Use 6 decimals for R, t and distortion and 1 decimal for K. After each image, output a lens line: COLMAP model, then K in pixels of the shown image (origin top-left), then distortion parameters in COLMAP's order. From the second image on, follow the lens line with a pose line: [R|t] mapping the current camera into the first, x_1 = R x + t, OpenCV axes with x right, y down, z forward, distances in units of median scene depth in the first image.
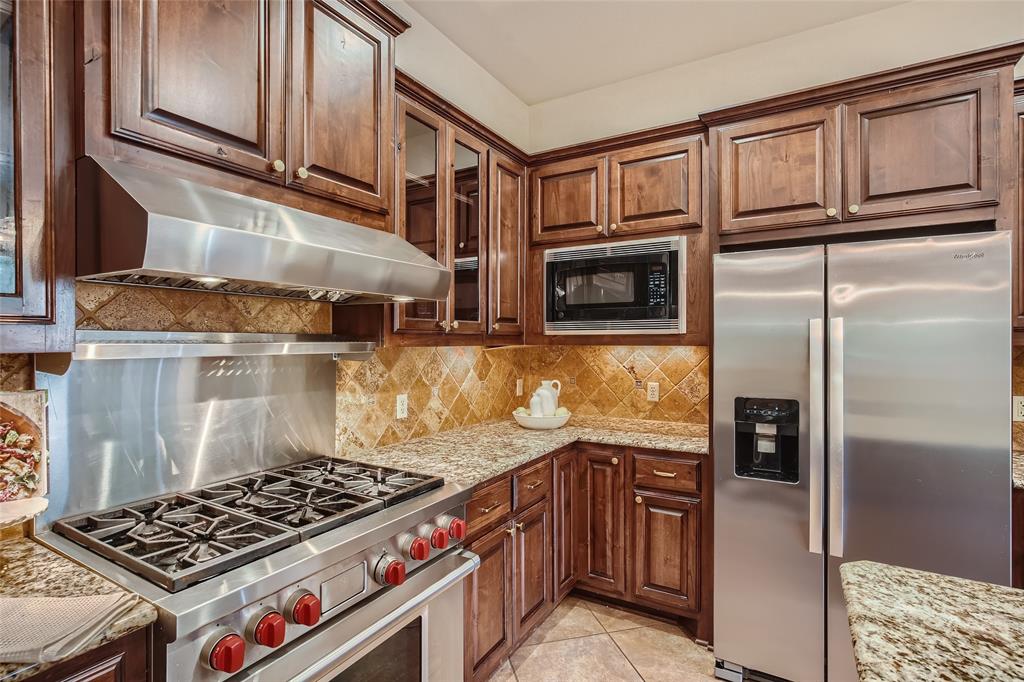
lens RADIAL K [[493.0, 0, 512.1], [0, 493.0, 338.4], [0, 0, 1]] dist [-0.002108, -0.000159]
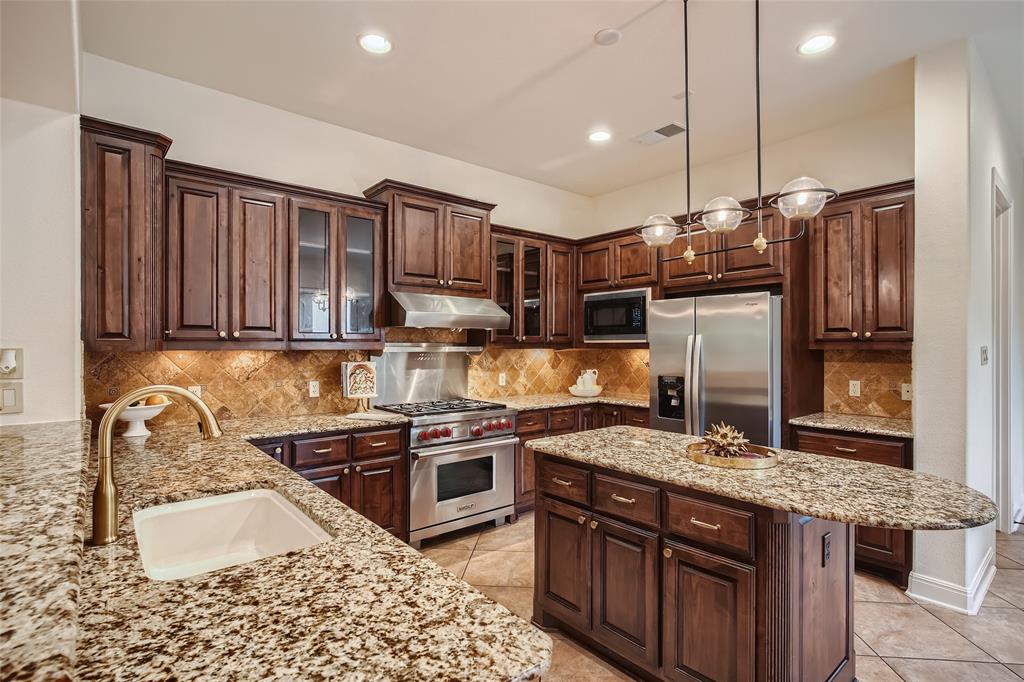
lens RADIAL K [[493.0, 0, 512.1], [0, 493.0, 338.4], [0, 0, 1]] dist [-0.002108, -0.000159]
pose [[0.942774, -0.002478, -0.333424, 0.492792], [-0.000651, 0.999957, -0.009274, -0.007575], [0.333432, 0.008960, 0.942731, -0.882811]]
